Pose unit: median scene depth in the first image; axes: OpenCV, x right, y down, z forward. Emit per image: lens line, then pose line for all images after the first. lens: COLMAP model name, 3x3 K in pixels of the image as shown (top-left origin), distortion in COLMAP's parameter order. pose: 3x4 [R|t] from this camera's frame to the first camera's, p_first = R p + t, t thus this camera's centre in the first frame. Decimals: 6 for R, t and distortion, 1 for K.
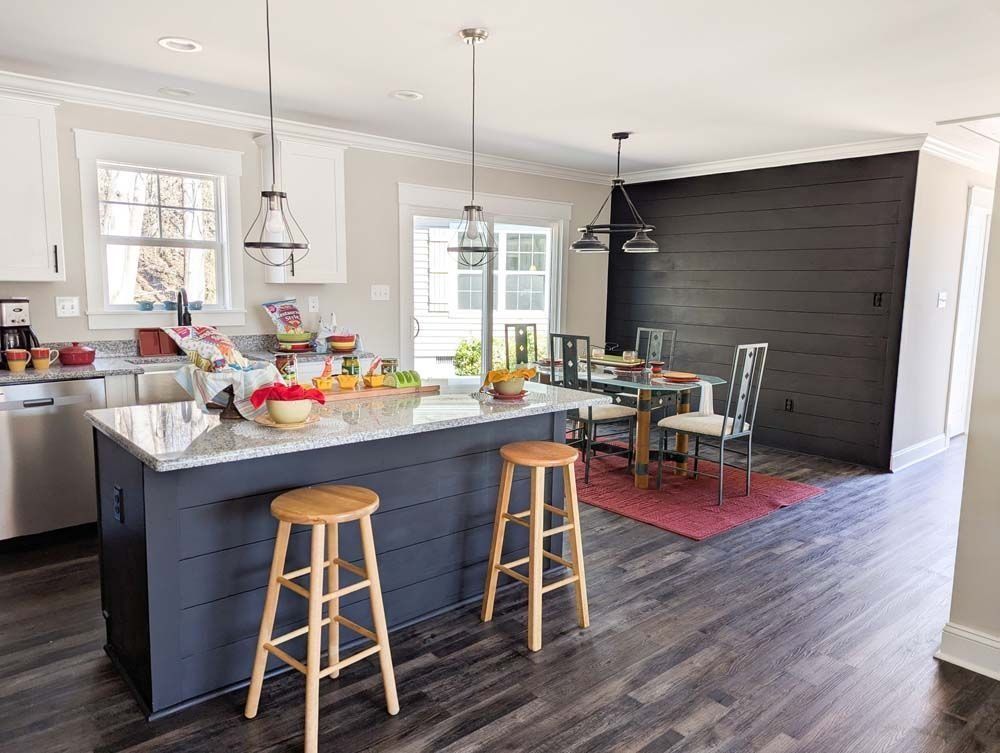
lens RADIAL K [[704.5, 0, 495.7], [0, 704.5, 363.5], [0, 0, 1]] dist [0.047569, 0.000084]
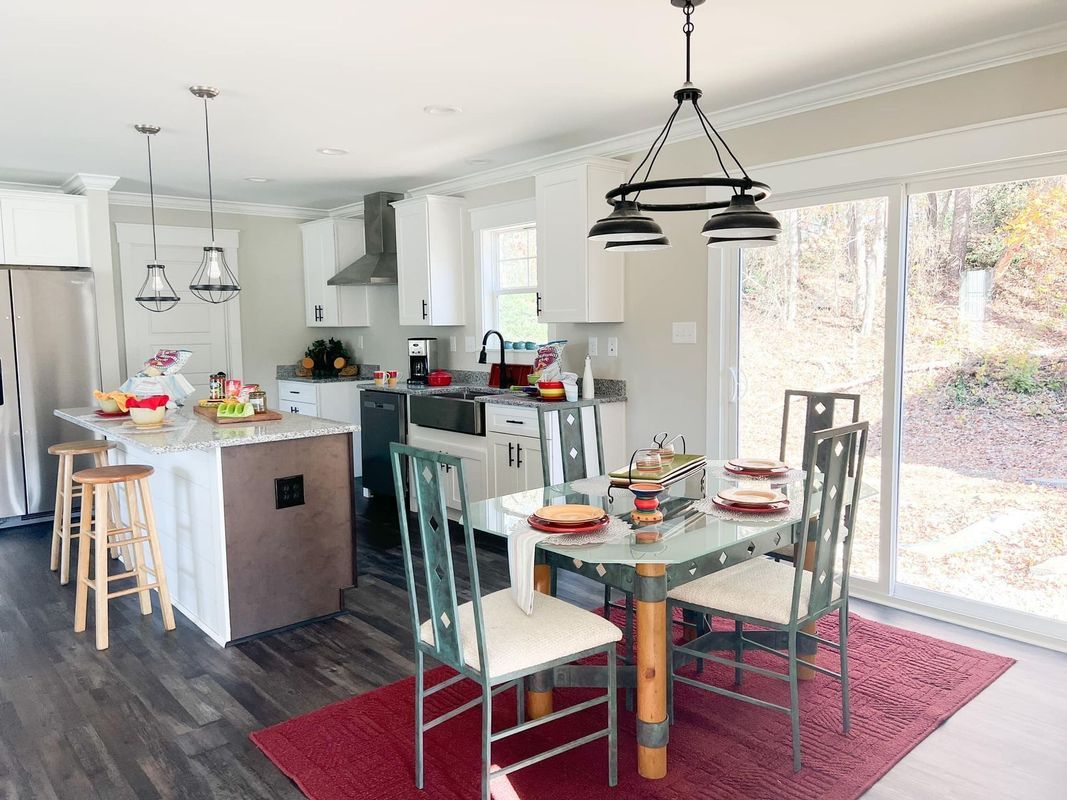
lens RADIAL K [[790.2, 0, 554.9], [0, 790.2, 395.0], [0, 0, 1]] dist [0.008029, -0.001672]
pose [[0.009724, 0.074691, -0.997159, 0.767086], [-0.105378, 0.991730, 0.073257, -0.095337], [0.994385, 0.104366, 0.017515, 0.991402]]
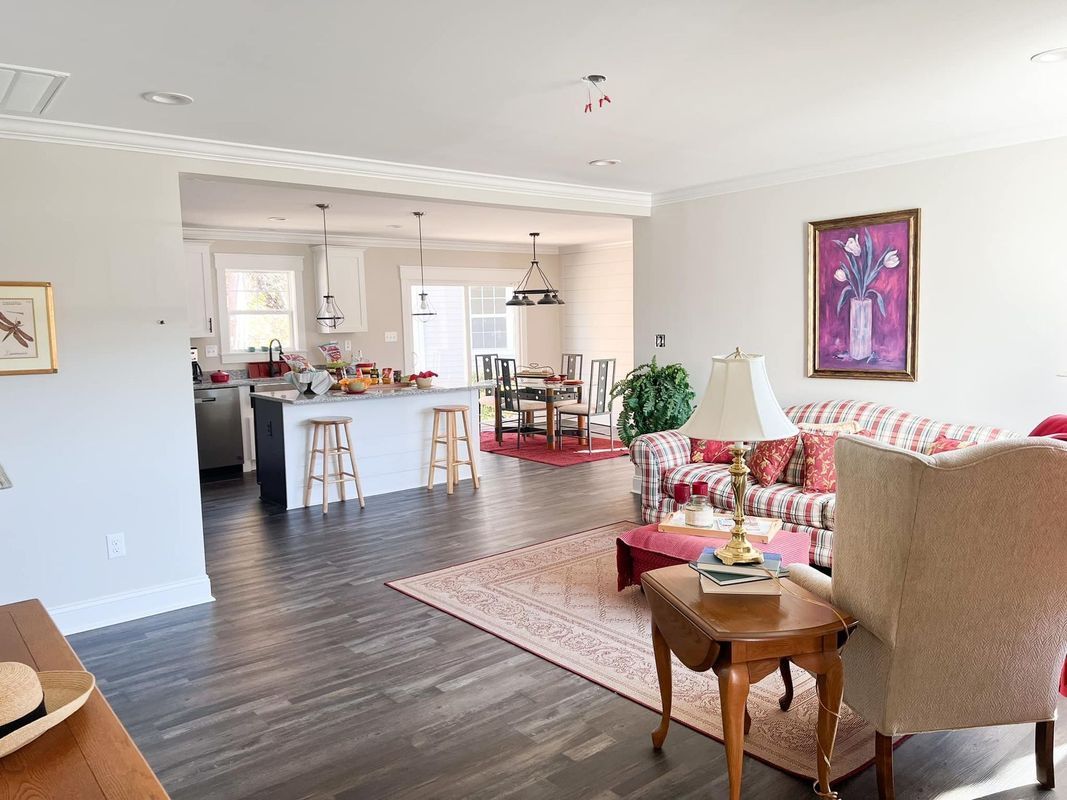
lens RADIAL K [[790.2, 0, 554.9], [0, 790.2, 395.0], [0, 0, 1]] dist [0.008029, -0.001672]
pose [[0.999372, -0.034439, -0.008305, 0.239193], [0.034250, 0.999174, -0.021858, 0.090019], [0.009051, 0.021560, 0.999727, -0.846313]]
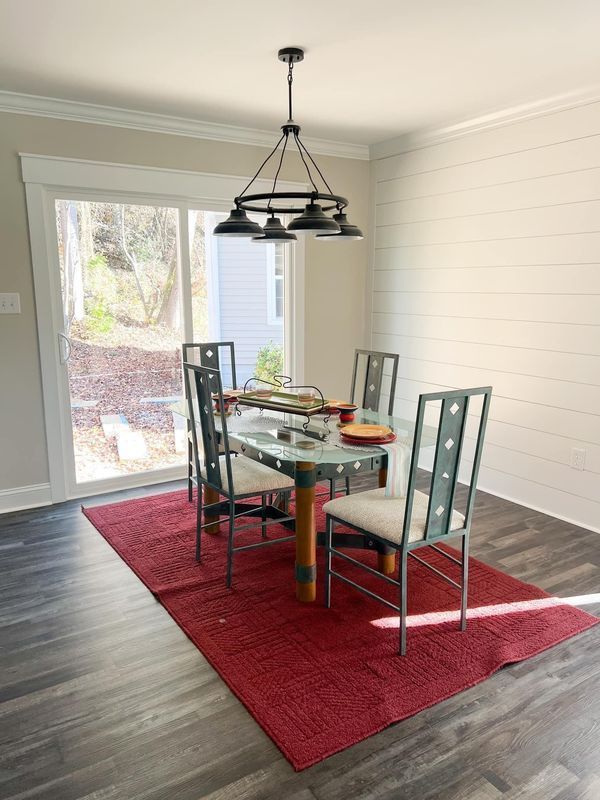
lens RADIAL K [[592.4, 0, 300.0], [0, 592.4, 400.0], [0, 0, 1]] dist [0.008029, -0.001672]
pose [[0.987697, 0.016453, -0.155512, 0.290647], [-0.006362, 0.997854, 0.065166, -0.046221], [0.156251, -0.063375, 0.985682, 0.476772]]
